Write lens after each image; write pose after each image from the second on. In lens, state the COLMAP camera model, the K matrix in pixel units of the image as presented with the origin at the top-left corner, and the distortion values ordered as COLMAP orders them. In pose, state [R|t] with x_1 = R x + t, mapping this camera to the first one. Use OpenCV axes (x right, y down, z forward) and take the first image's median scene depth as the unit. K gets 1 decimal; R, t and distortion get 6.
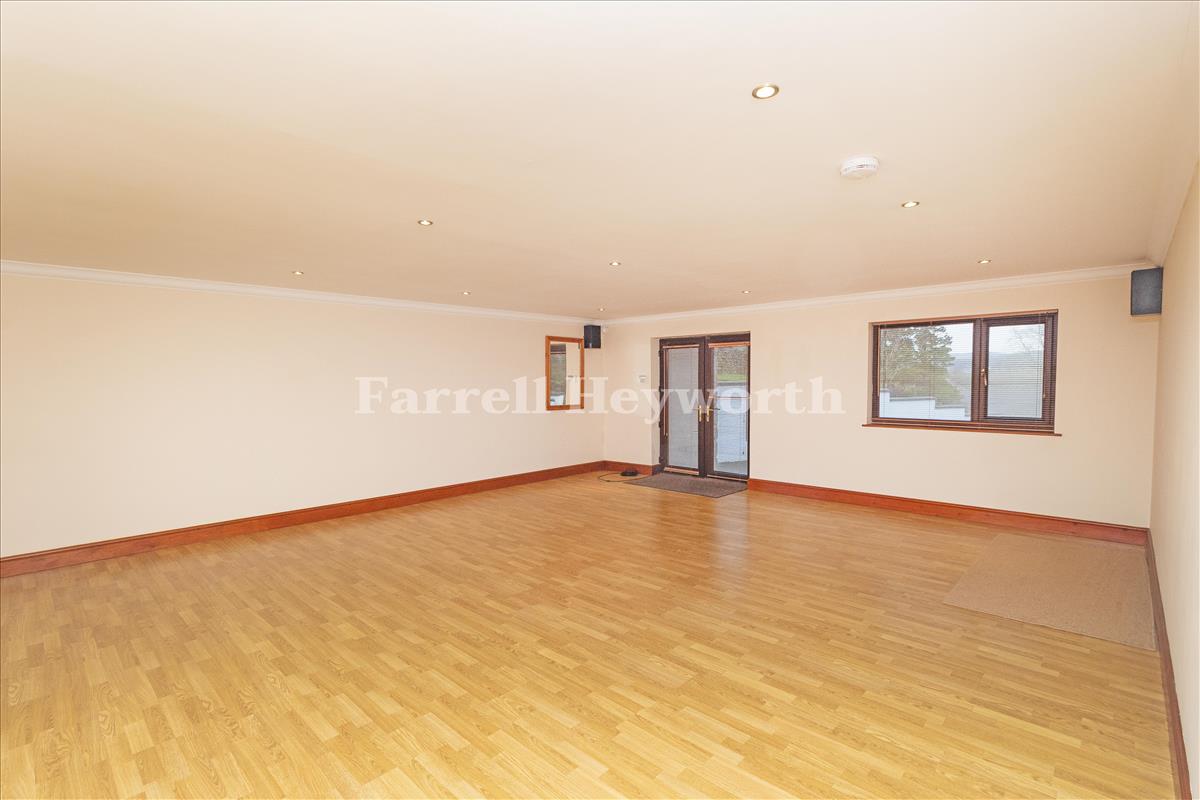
lens RADIAL K [[558.2, 0, 600.0], [0, 558.2, 400.0], [0, 0, 1]] dist [0.000462, 0.000510]
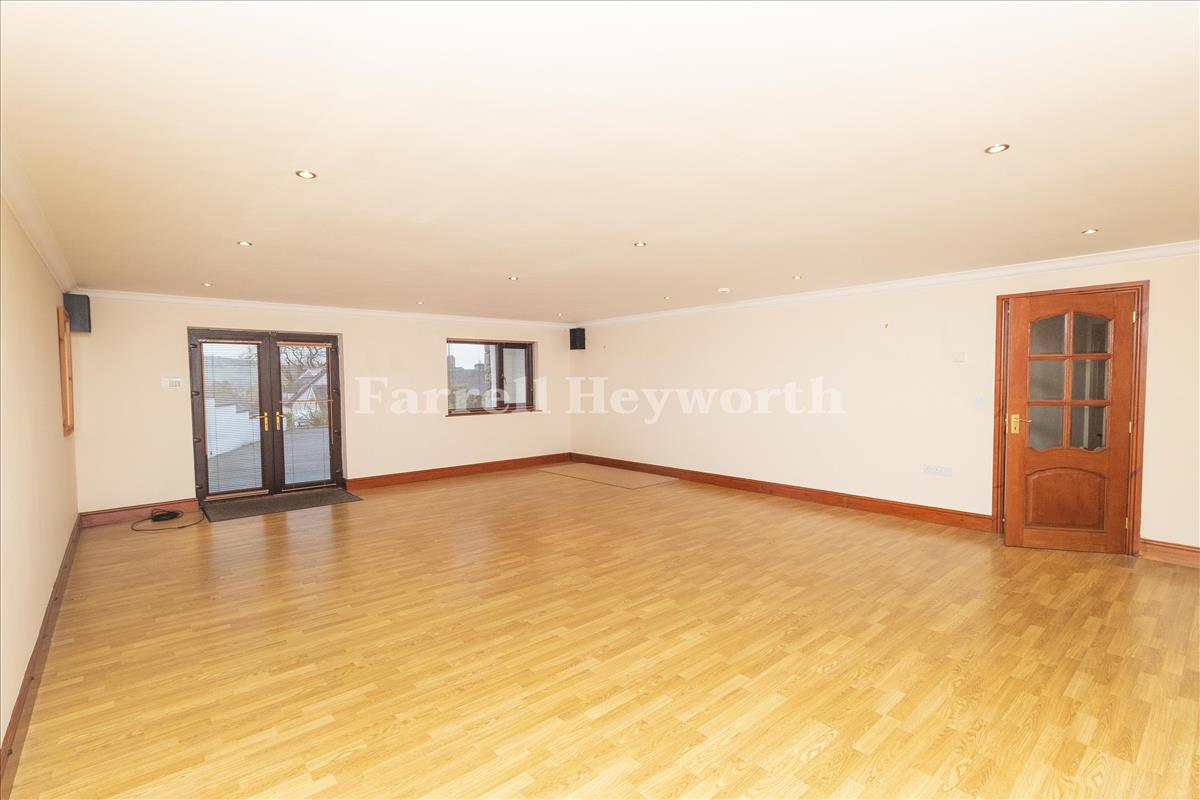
lens RADIAL K [[558.2, 0, 600.0], [0, 558.2, 400.0], [0, 0, 1]] dist [0.000462, 0.000510]
pose [[0.093705, -0.031299, 0.995108, -1.219587], [0.045844, 0.998581, 0.027092, -0.017200], [-0.994544, 0.043082, 0.095007, 0.790380]]
